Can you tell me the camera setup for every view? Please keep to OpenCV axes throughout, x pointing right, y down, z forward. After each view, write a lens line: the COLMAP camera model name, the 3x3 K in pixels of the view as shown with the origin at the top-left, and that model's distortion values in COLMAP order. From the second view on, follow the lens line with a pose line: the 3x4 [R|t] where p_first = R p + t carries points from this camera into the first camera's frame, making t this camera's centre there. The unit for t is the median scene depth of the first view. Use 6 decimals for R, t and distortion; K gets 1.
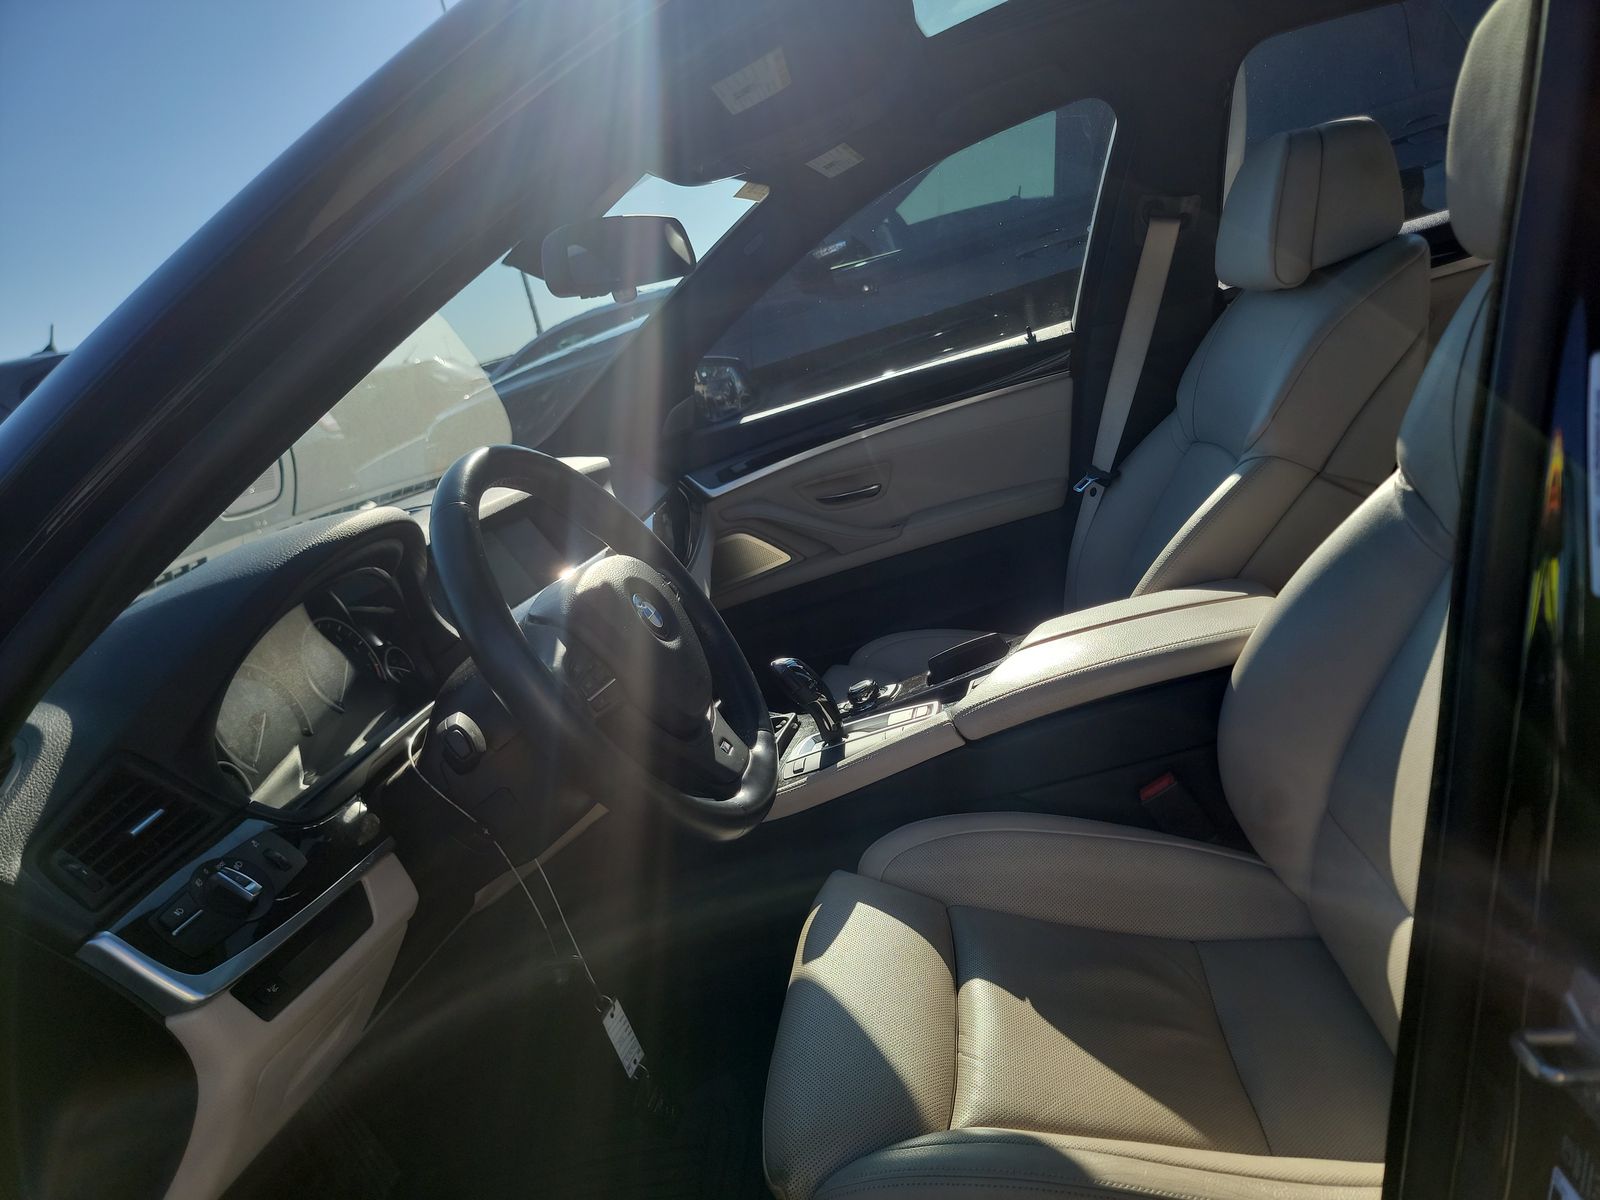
lens RADIAL K [[1098.1, 0, 798.8], [0, 1098.1, 611.9], [0, 0, 1]] dist [0.044728, 0.002792]
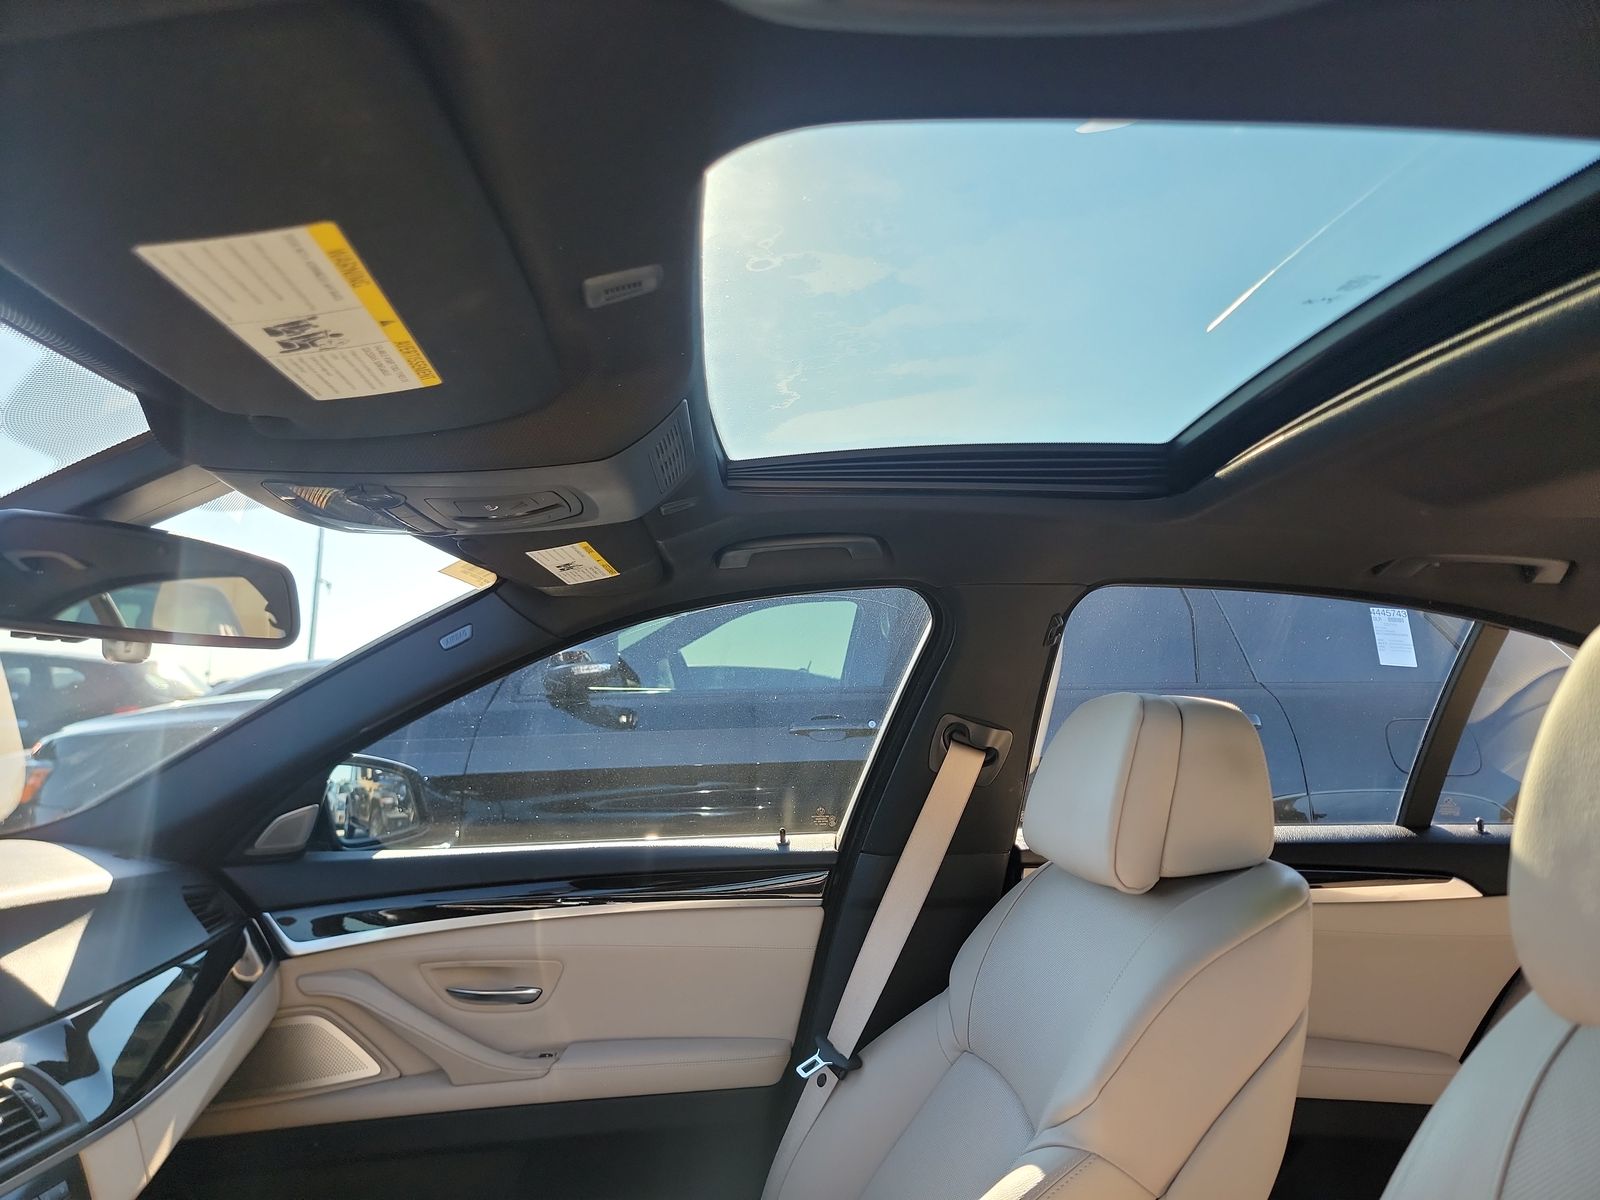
lens RADIAL K [[1098.1, 0, 800.9], [0, 1098.1, 601.1], [0, 0, 1]] dist [0.044728, 0.002792]
pose [[0.945145, 0.284575, 0.160368, 0.051722], [-0.200865, 0.893483, -0.401674, -0.095318], [-0.257593, 0.347428, 0.901632, 0.251182]]
